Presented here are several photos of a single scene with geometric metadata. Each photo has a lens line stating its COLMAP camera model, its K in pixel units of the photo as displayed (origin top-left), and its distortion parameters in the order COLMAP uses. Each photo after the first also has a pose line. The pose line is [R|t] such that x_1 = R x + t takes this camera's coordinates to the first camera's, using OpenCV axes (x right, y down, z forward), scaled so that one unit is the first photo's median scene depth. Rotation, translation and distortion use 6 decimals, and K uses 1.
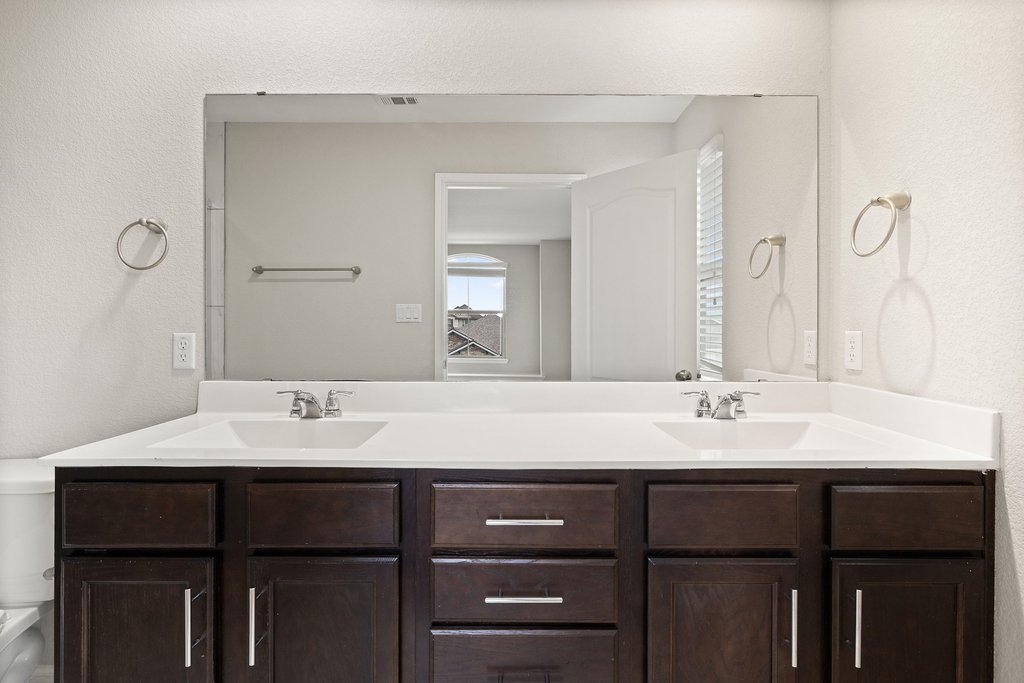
lens RADIAL K [[499.6, 0, 512.3], [0, 499.6, 339.9], [0, 0, 1]] dist [0.000049, -0.000096]
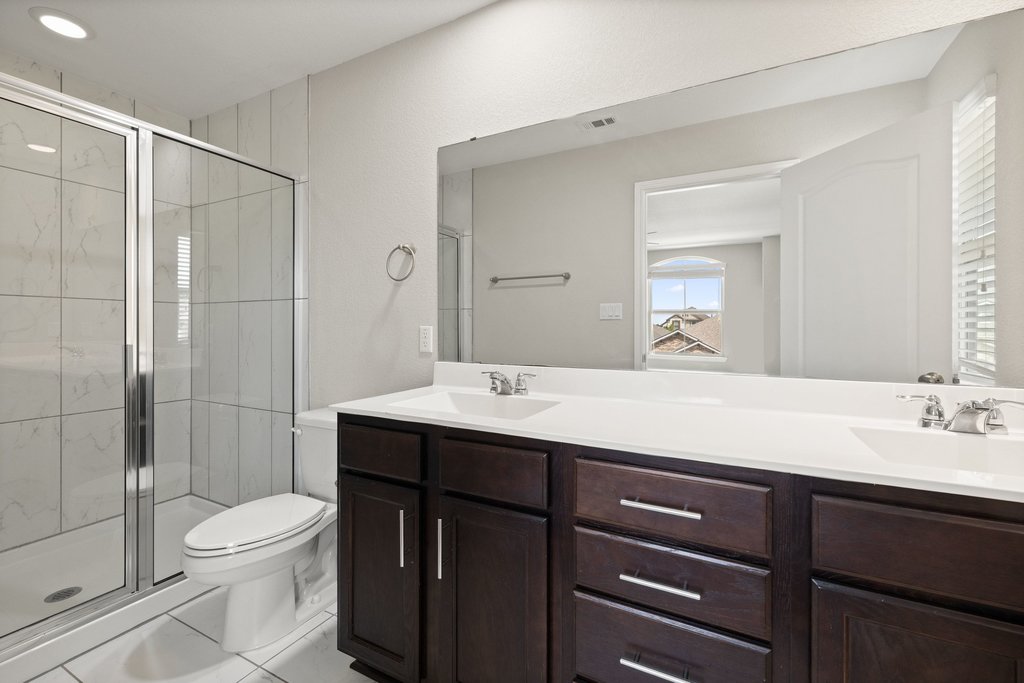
lens RADIAL K [[434.7, 0, 508.1], [0, 434.7, 337.9], [0, 0, 1]] dist [0.001594, -0.000087]
pose [[0.883181, 0.009678, -0.468933, 0.108217], [-0.010076, 0.999948, 0.001660, 0.015483], [0.468924, 0.003259, 0.883232, 0.057525]]
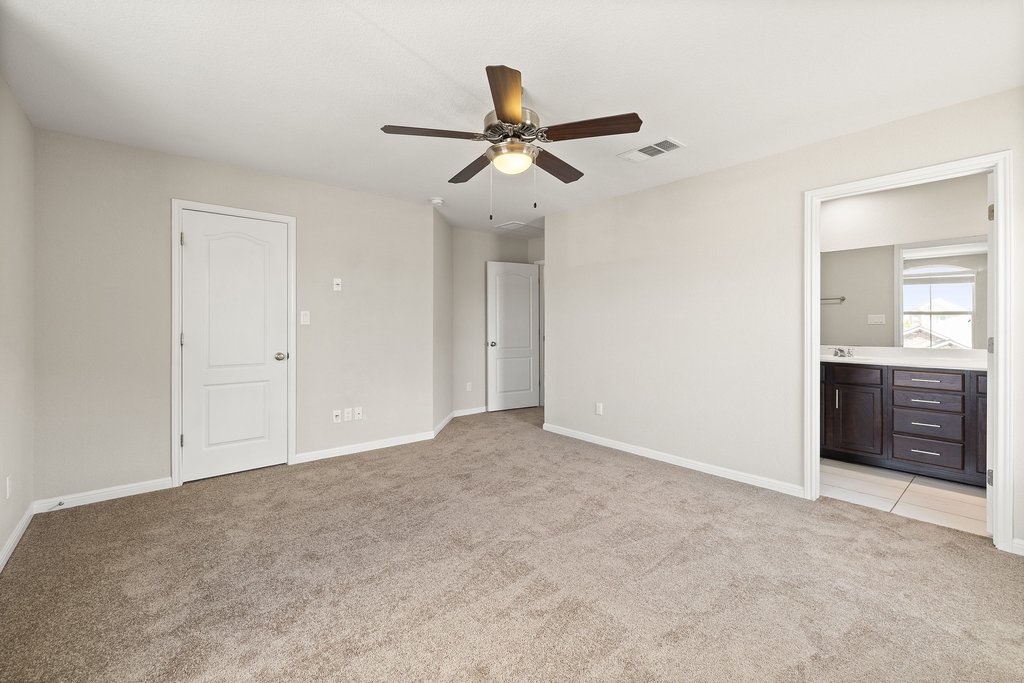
lens RADIAL K [[434.7, 0, 506.3], [0, 434.7, 335.1], [0, 0, 1]] dist [0.001594, -0.000087]
pose [[0.643224, 0.001960, -0.765676, 0.330174], [-0.004523, 0.999989, -0.001239, 0.035036], [0.765665, 0.004260, 0.643226, -2.373476]]
